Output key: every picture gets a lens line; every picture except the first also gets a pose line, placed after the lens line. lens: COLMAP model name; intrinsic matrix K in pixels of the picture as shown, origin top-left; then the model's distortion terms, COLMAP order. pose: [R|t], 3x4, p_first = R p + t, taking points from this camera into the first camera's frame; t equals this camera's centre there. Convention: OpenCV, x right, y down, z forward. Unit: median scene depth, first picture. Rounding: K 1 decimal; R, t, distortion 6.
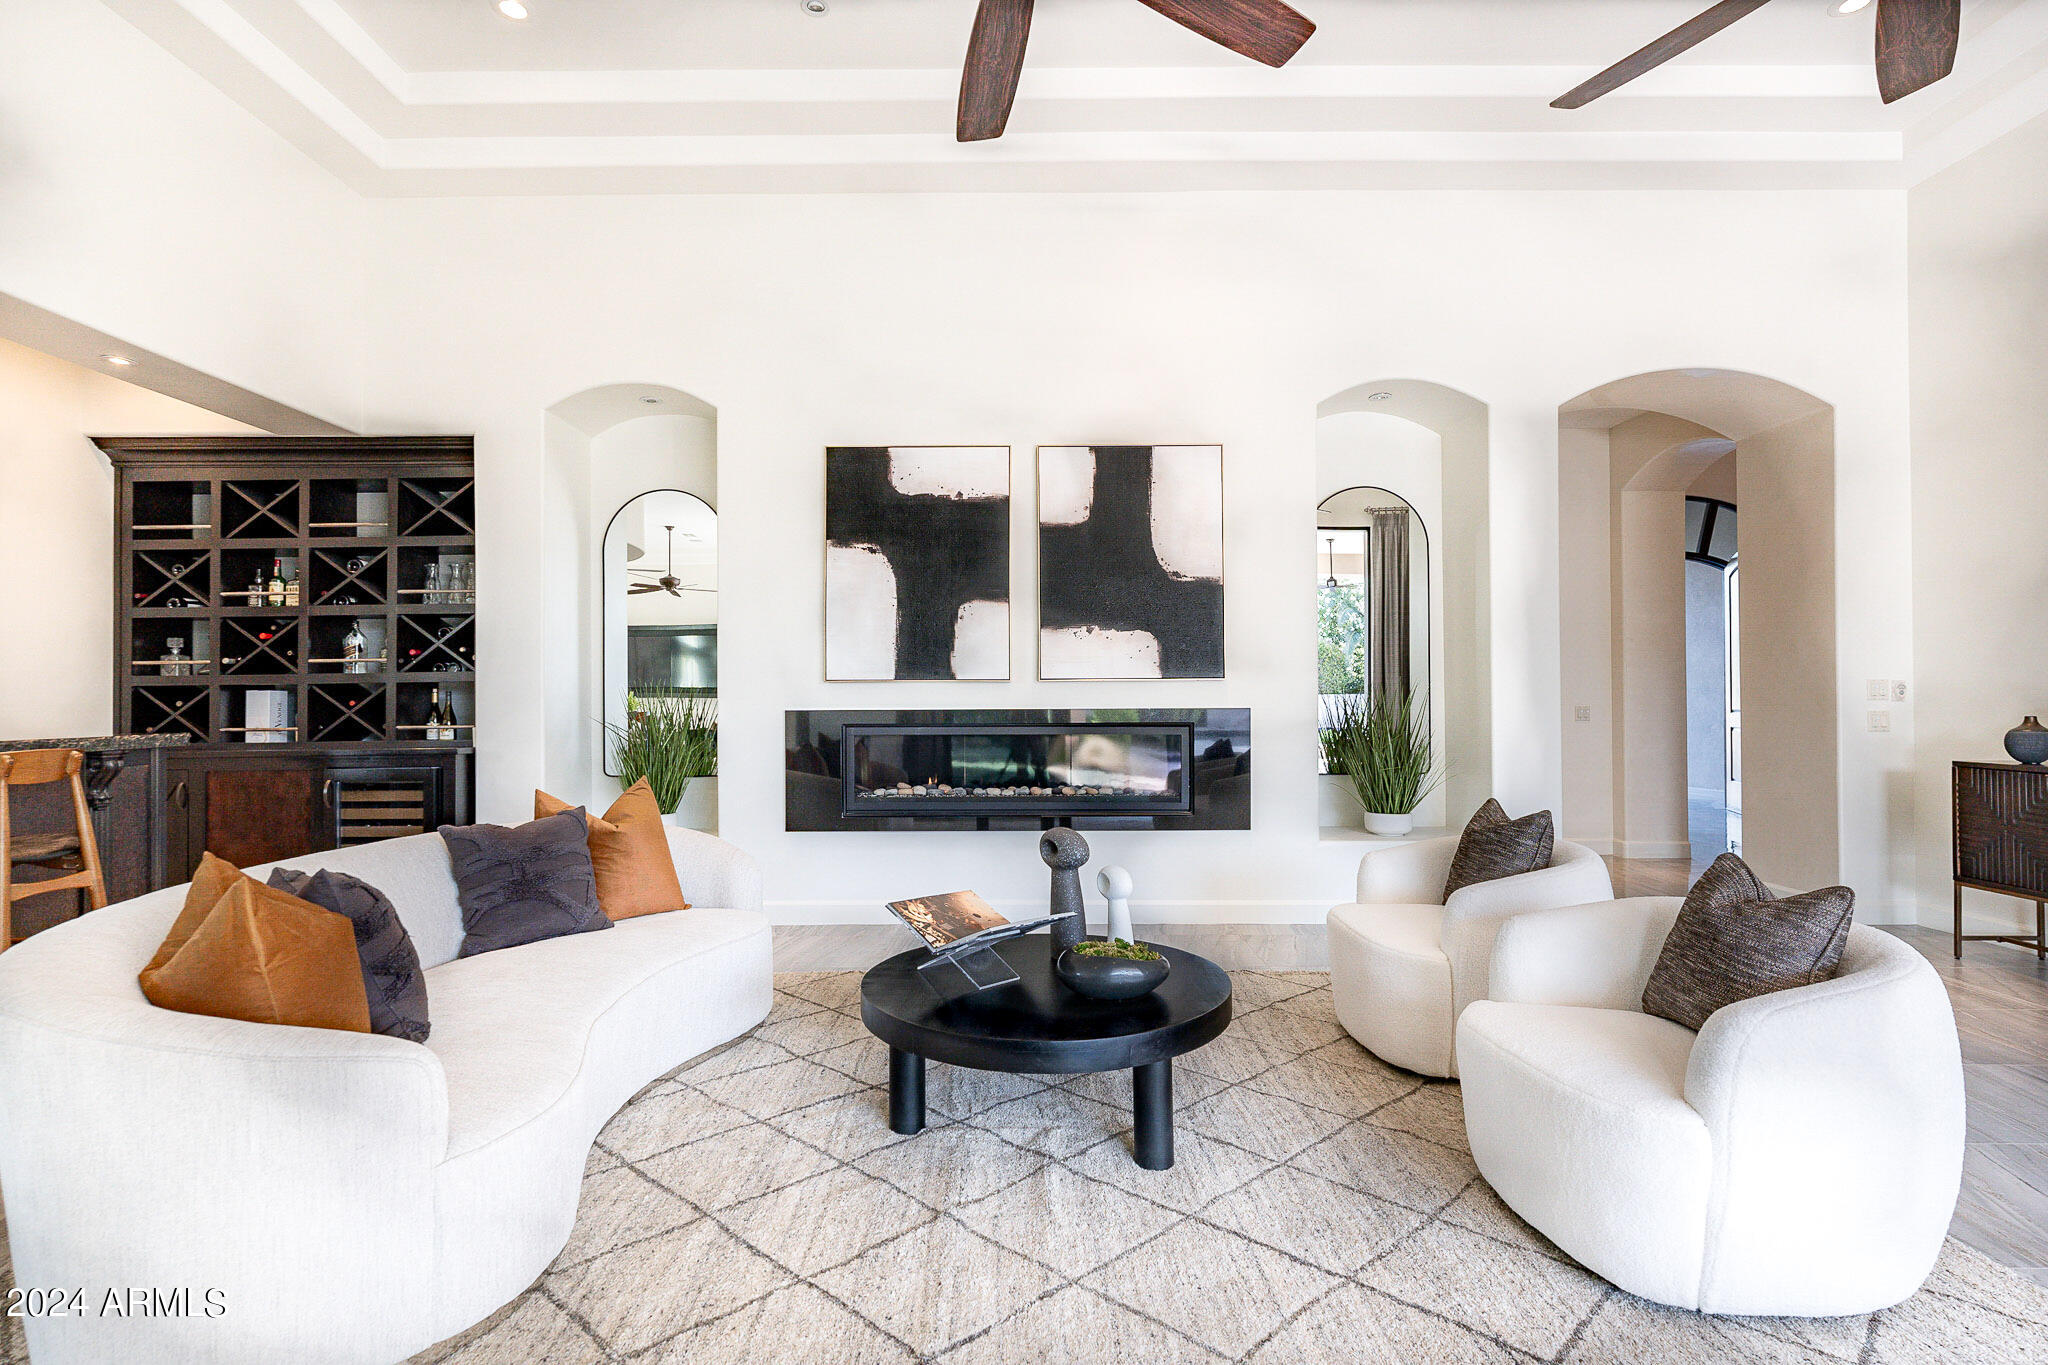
lens RADIAL K [[982.6, 0, 1019.9], [0, 982.6, 687.2], [0, 0, 1]] dist [-0.001385, -0.000374]
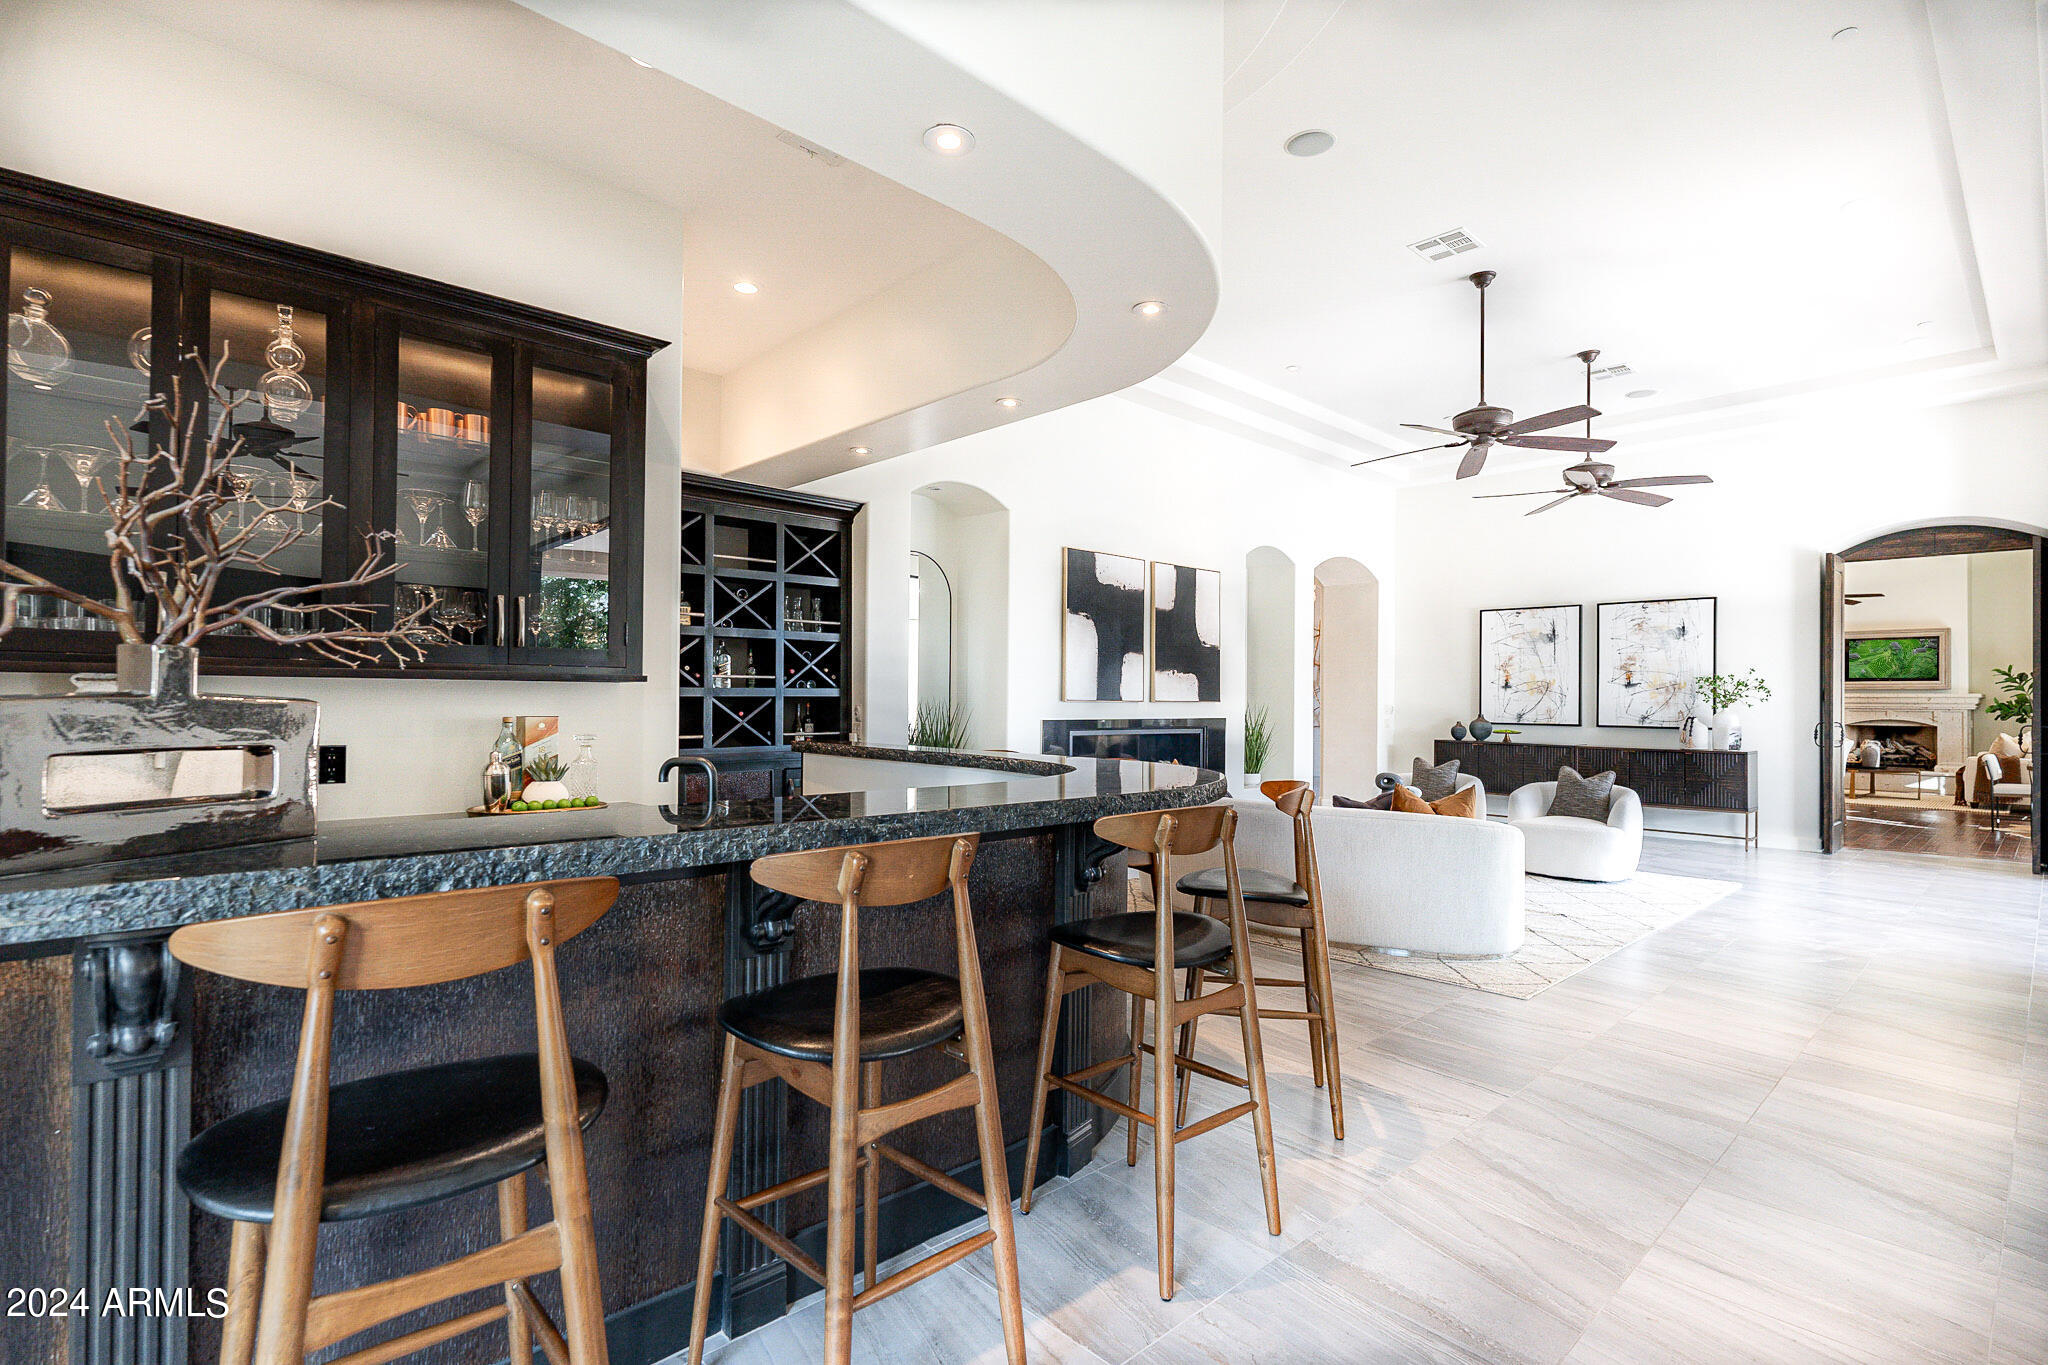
lens RADIAL K [[982.6, 0, 1019.9], [0, 982.6, 687.2], [0, 0, 1]] dist [-0.001385, -0.000374]
pose [[0.732284, 0.021233, 0.680669, -1.288452], [-0.023011, 0.999715, -0.006430, -0.015508], [-0.680611, -0.010954, 0.732563, -0.076580]]
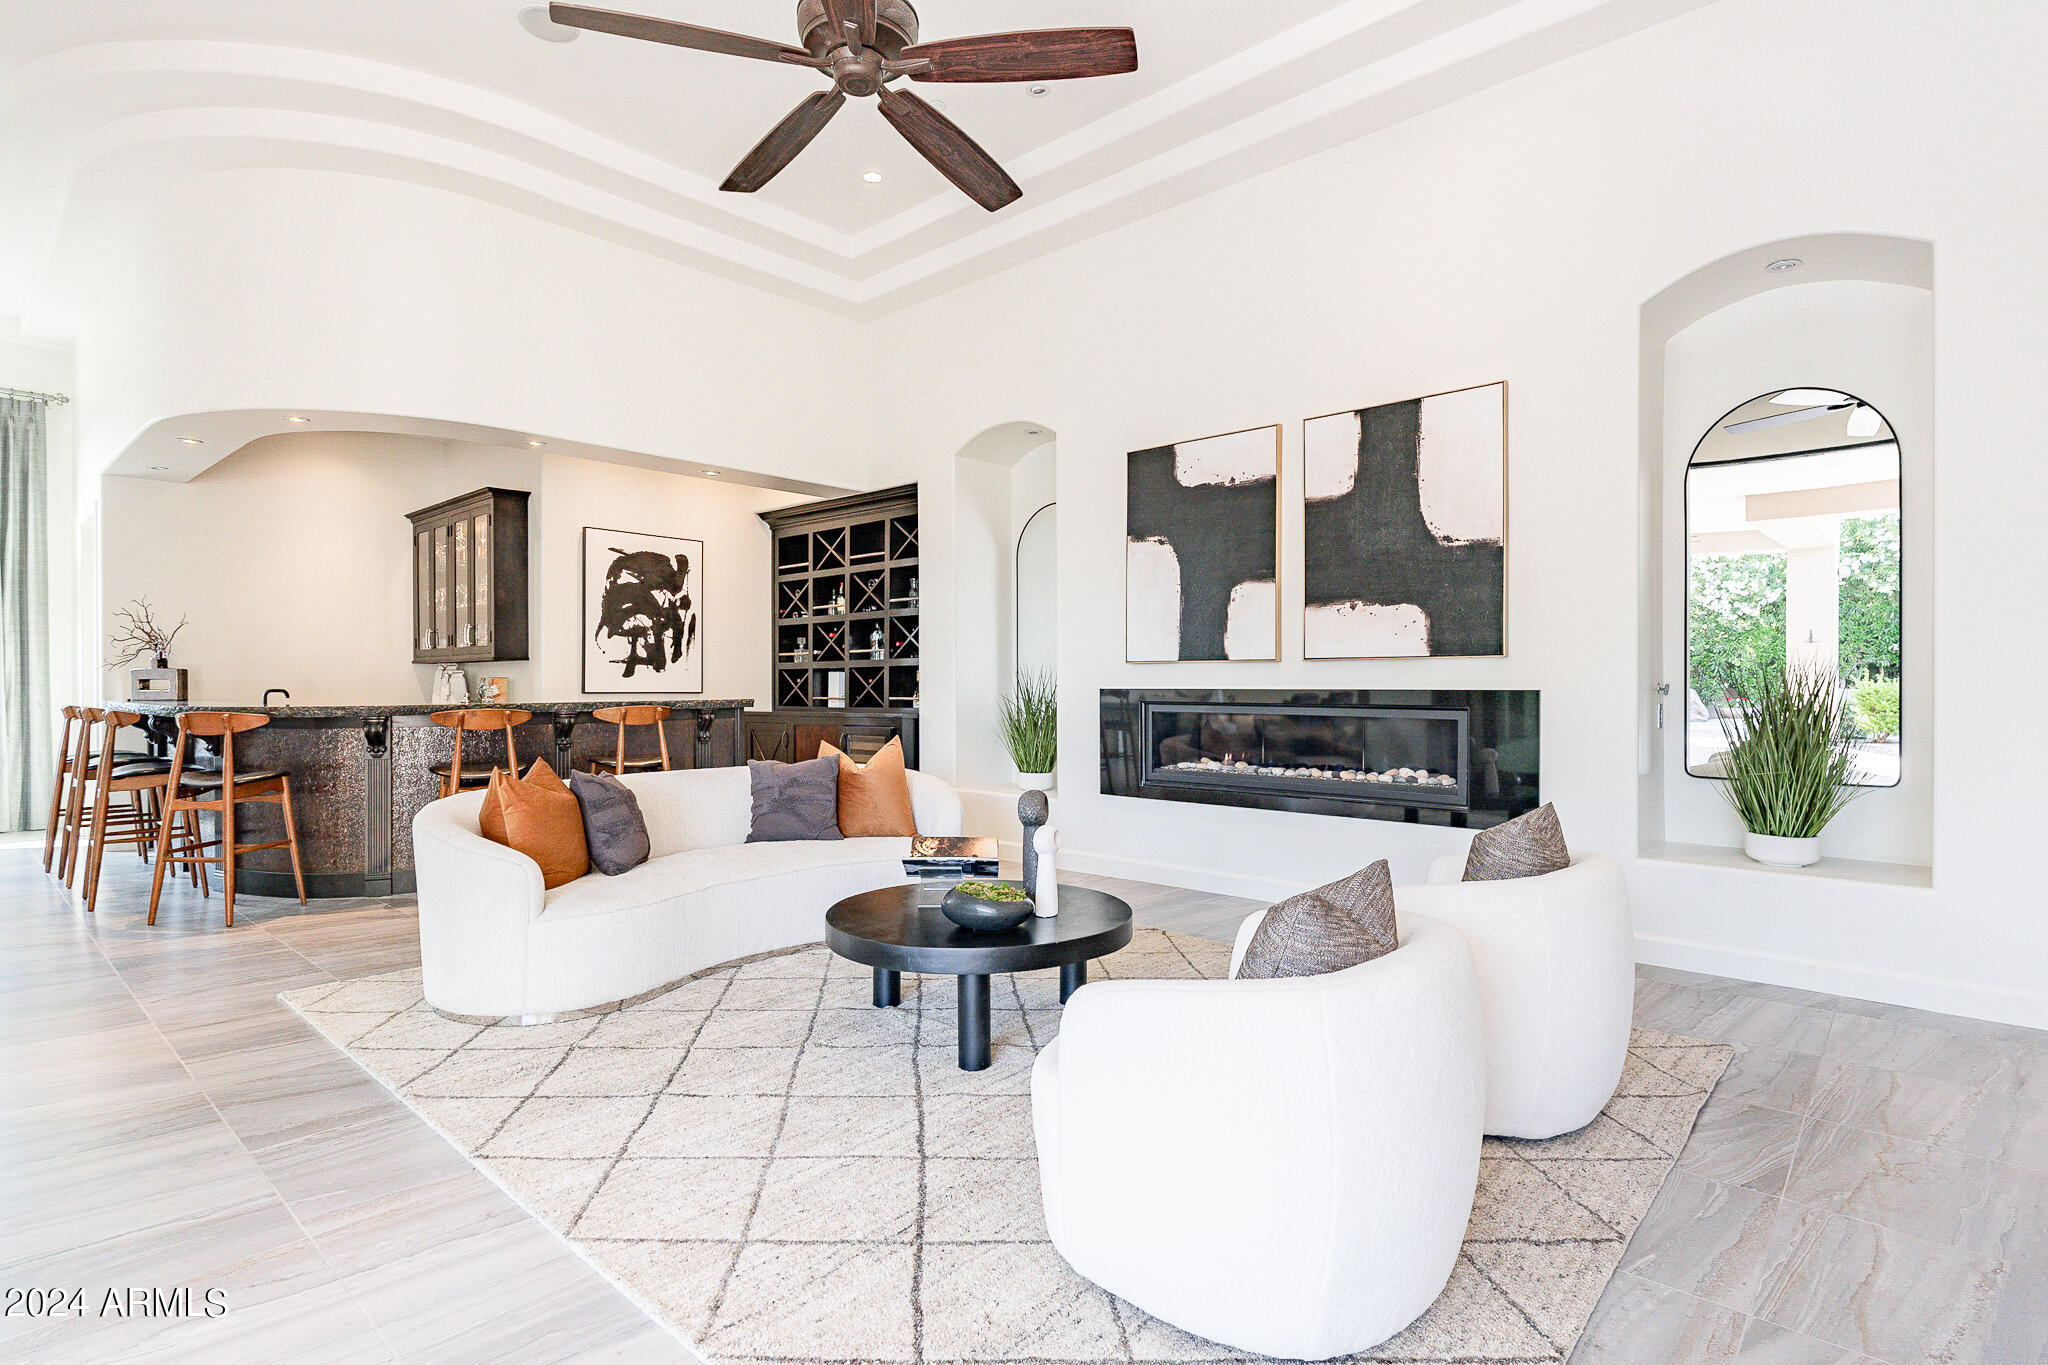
lens RADIAL K [[1010.5, 0, 1024.0], [0, 1010.5, 682.5], [0, 0, 1]] dist [-0.000352, 0.038503]
pose [[0.743173, 0.005125, -0.669079, 0.483011], [0.003663, 0.999925, 0.011728, 0.002425], [0.669089, -0.011167, 0.743099, 0.065218]]
